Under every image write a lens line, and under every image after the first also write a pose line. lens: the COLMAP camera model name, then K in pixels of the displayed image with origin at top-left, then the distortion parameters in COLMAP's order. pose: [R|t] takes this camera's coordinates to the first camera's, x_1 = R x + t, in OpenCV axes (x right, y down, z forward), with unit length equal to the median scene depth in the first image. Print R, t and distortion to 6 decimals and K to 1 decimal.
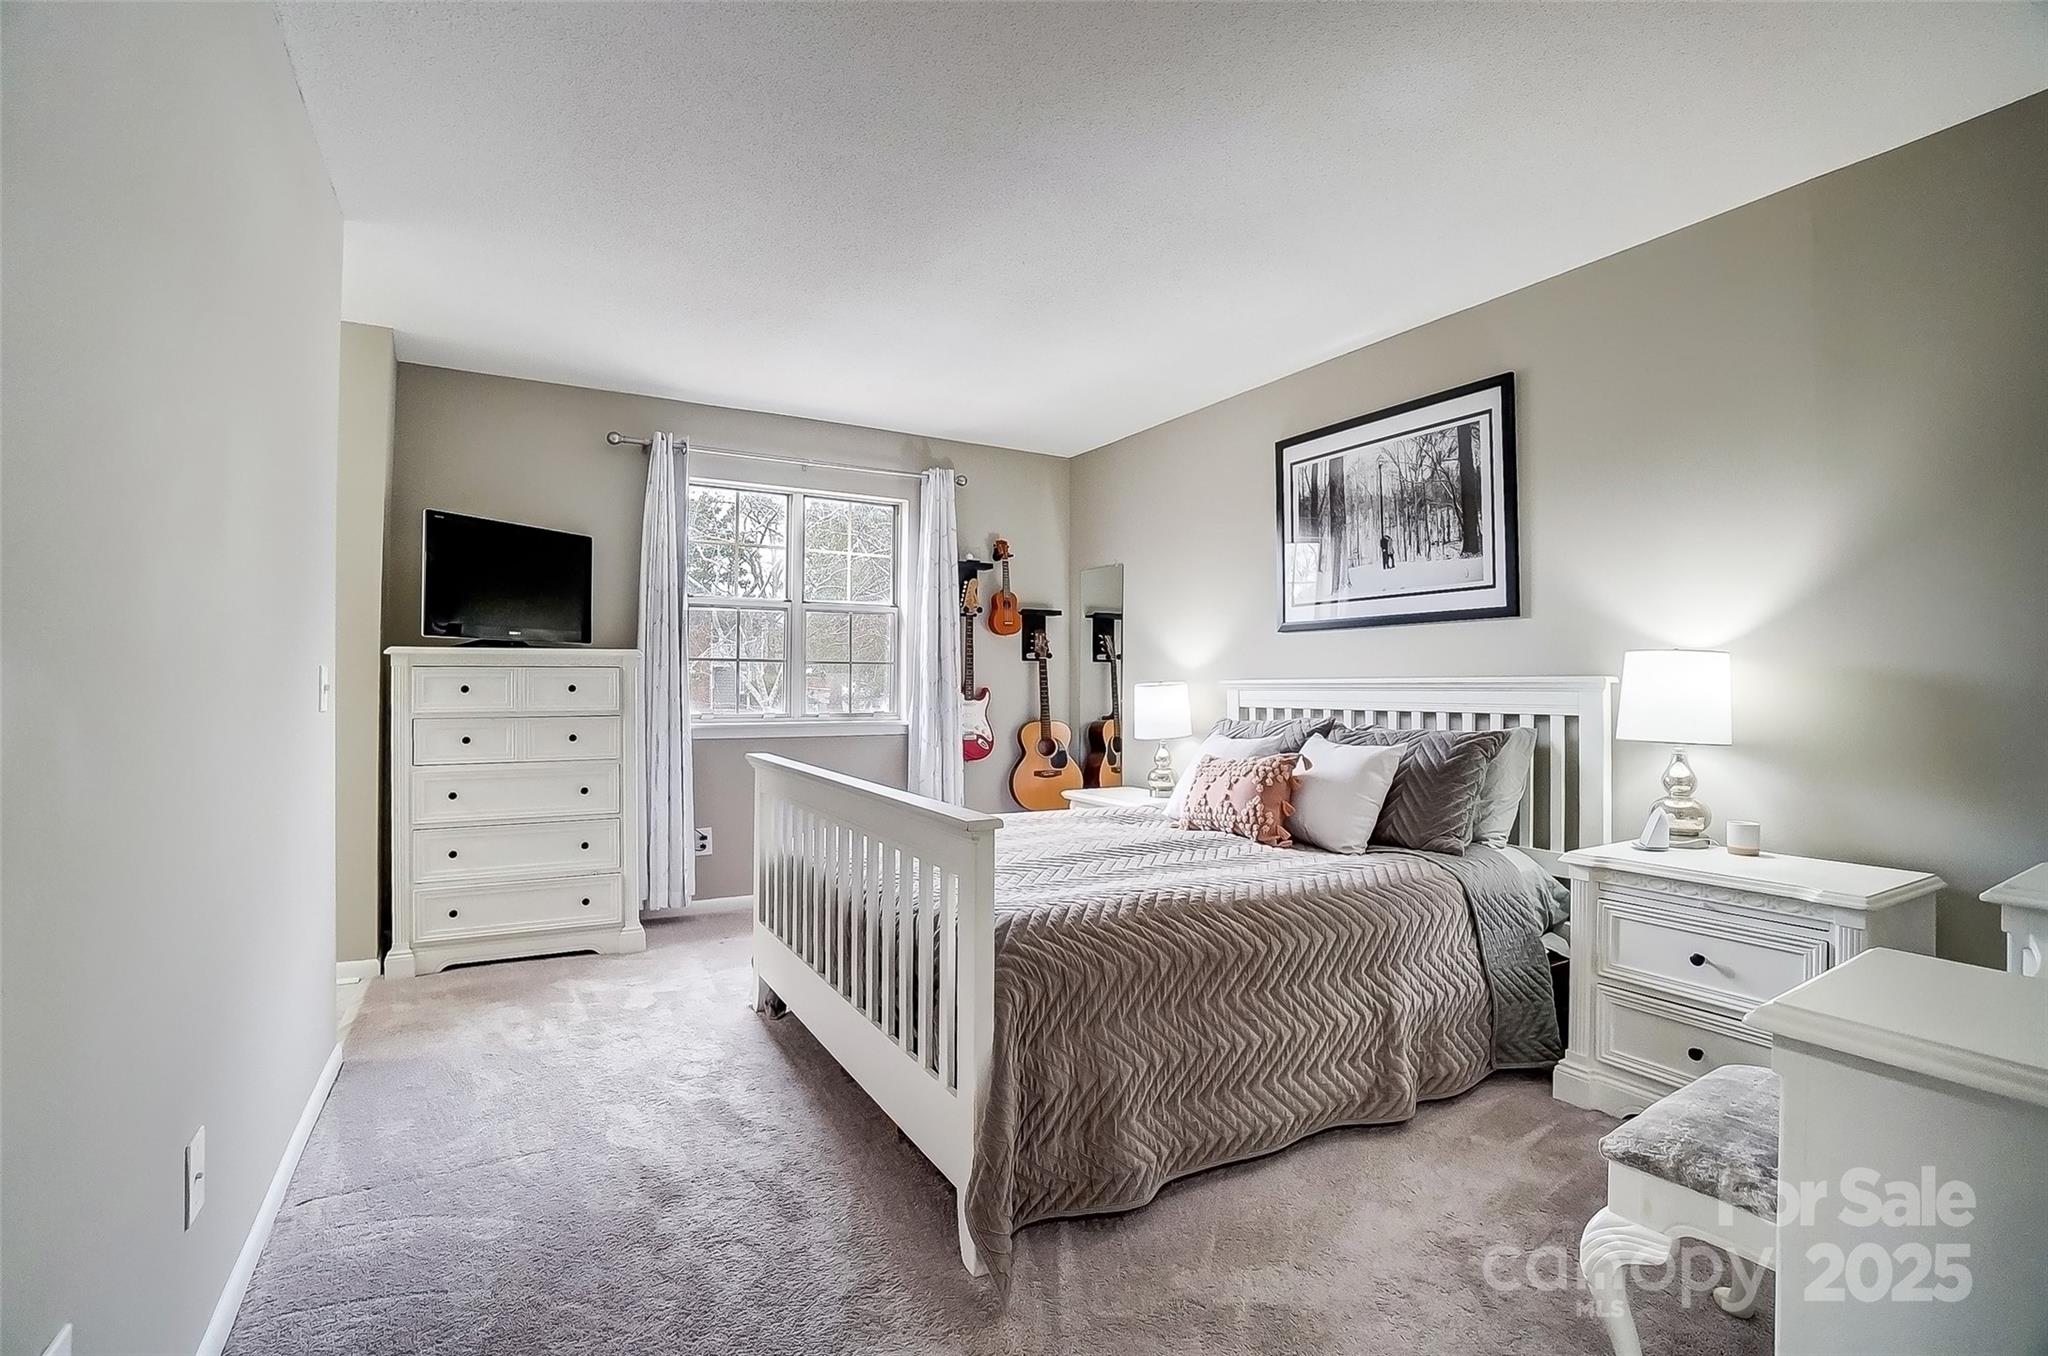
lens RADIAL K [[895.4, 0, 1016.7], [0, 895.4, 677.4], [0, 0, 1]] dist [-0.008245, 0.000127]
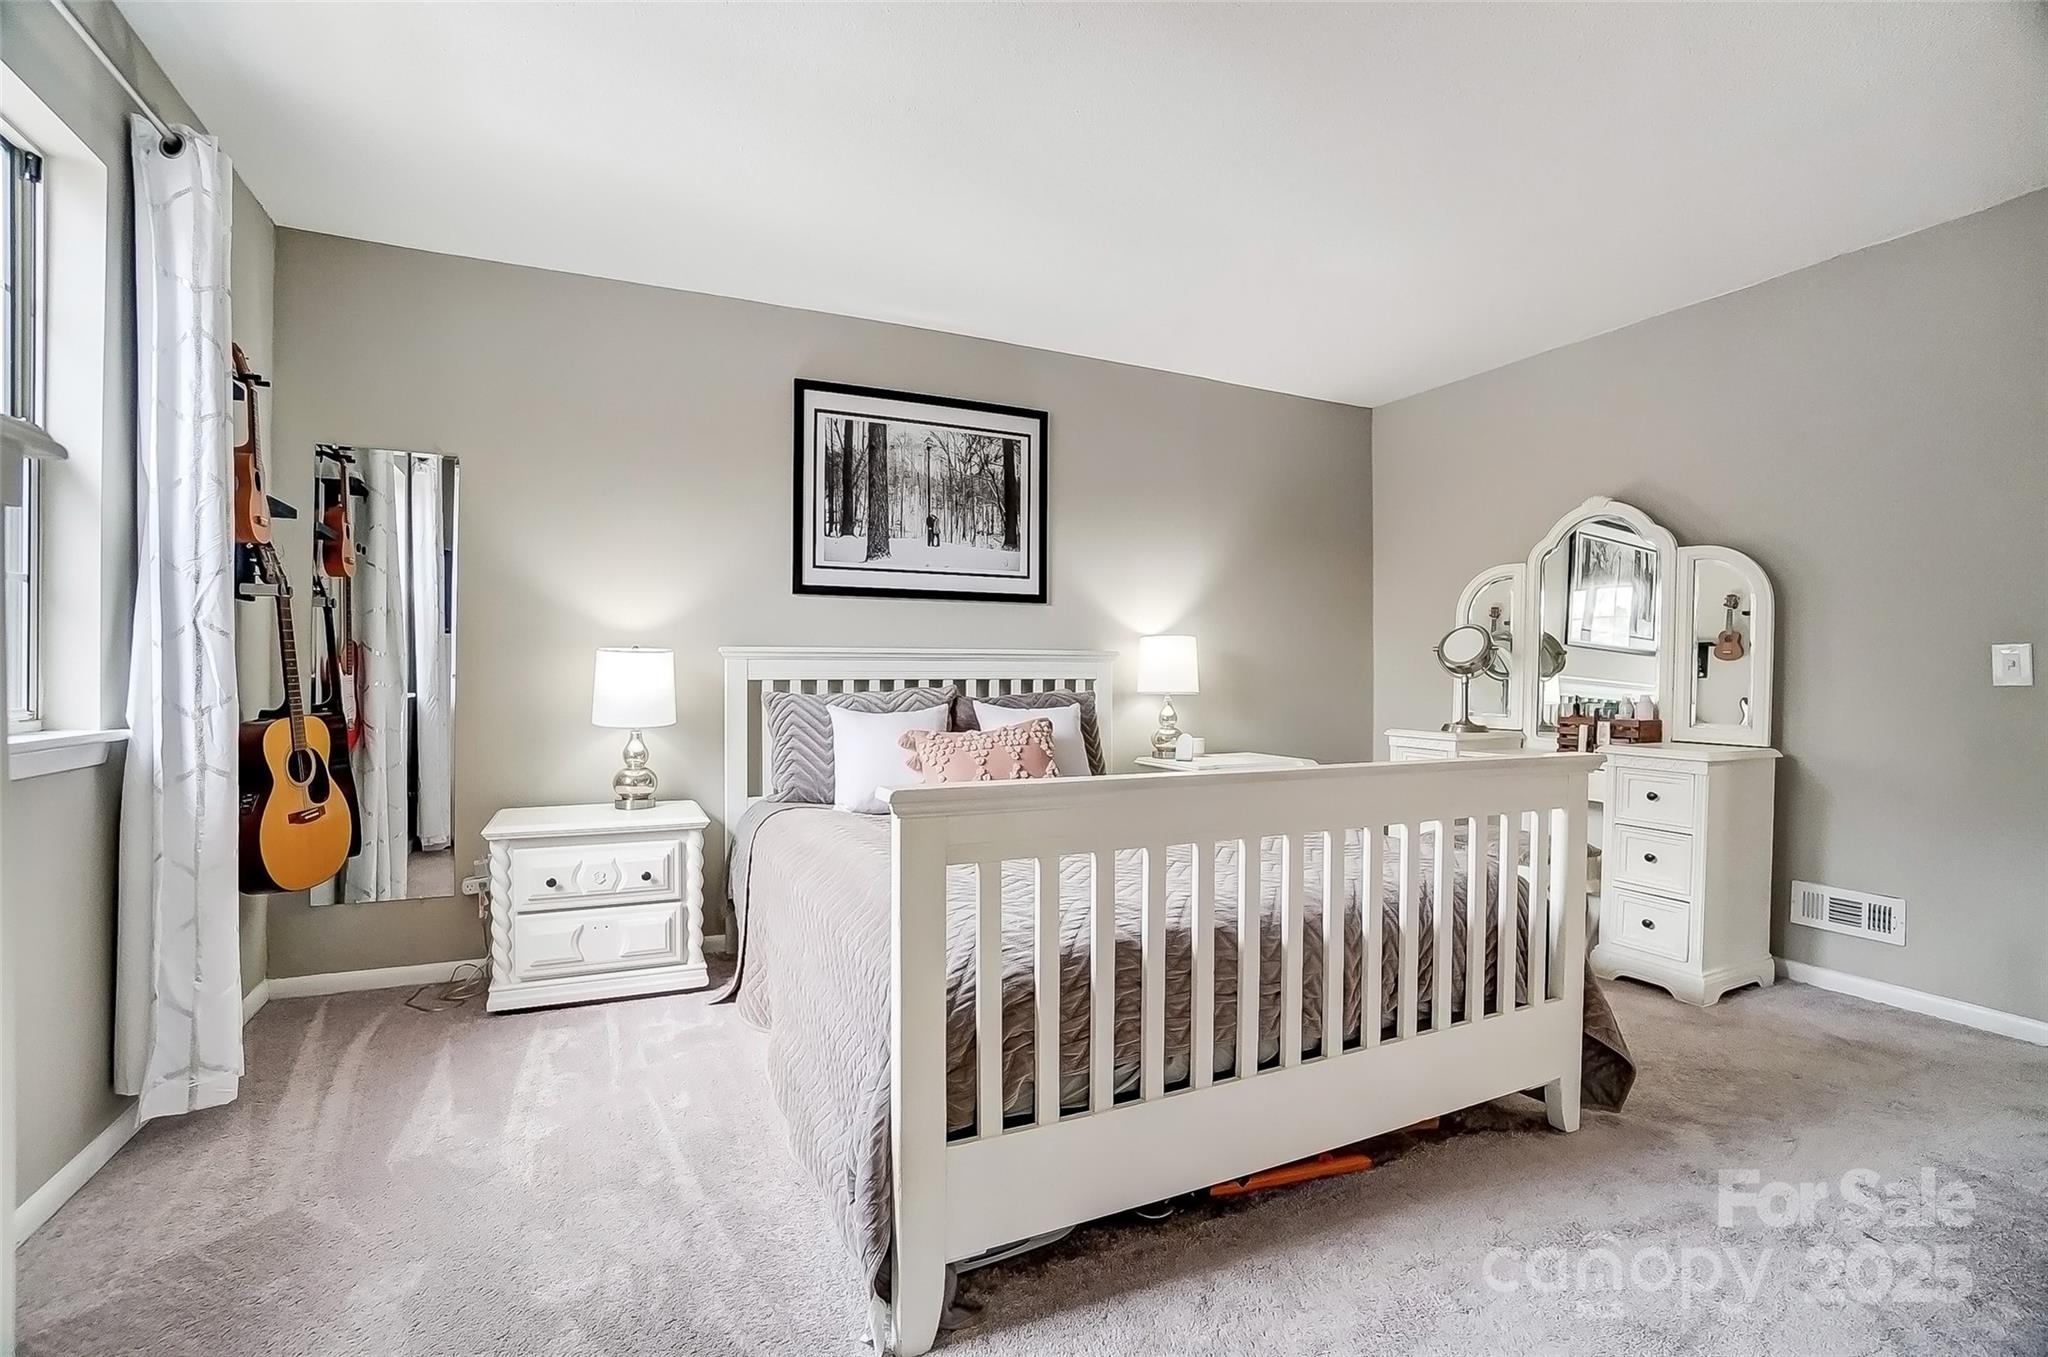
lens RADIAL K [[895.4, 0, 1015.5], [0, 895.4, 681.5], [0, 0, 1]] dist [-0.008245, 0.000127]
pose [[0.129135, -0.002509, 0.991624, -0.661162], [-0.006867, 0.999971, 0.003425, 0.036950], [-0.991603, -0.007252, 0.129114, 0.797827]]
